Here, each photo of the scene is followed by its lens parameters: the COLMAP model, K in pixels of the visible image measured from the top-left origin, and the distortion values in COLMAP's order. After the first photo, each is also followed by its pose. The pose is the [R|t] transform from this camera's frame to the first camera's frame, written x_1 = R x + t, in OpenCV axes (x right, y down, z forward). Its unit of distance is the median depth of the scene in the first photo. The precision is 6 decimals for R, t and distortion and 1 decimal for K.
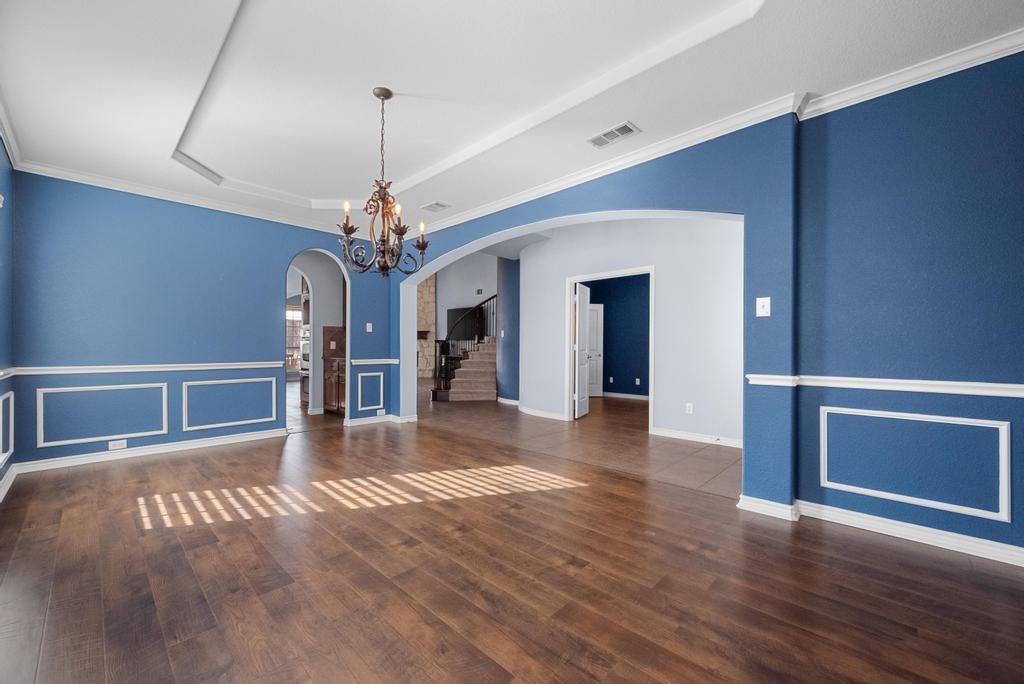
lens RADIAL K [[405.5, 0, 514.5], [0, 405.5, 343.0], [0, 0, 1]] dist [0.001836, 0.000037]
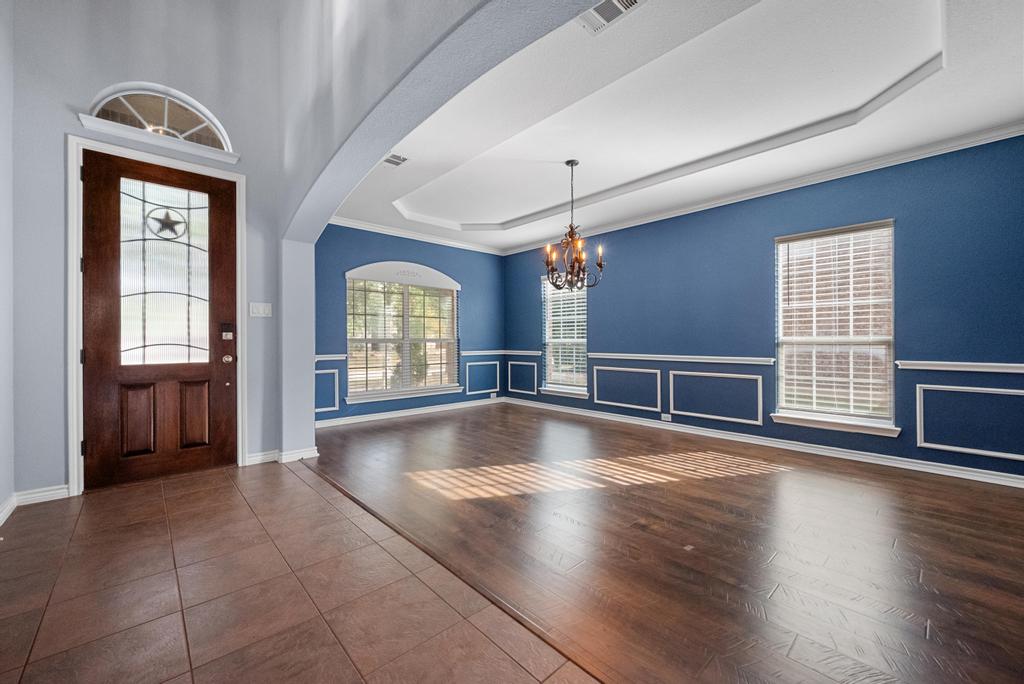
lens RADIAL K [[405.5, 0, 513.4], [0, 405.5, 341.2], [0, 0, 1]] dist [0.001836, 0.000037]
pose [[-0.997691, -0.003831, 0.067811, -0.175771], [-0.003366, 0.999970, 0.006961, 0.004854], [-0.067835, 0.006717, -0.997674, 2.062949]]
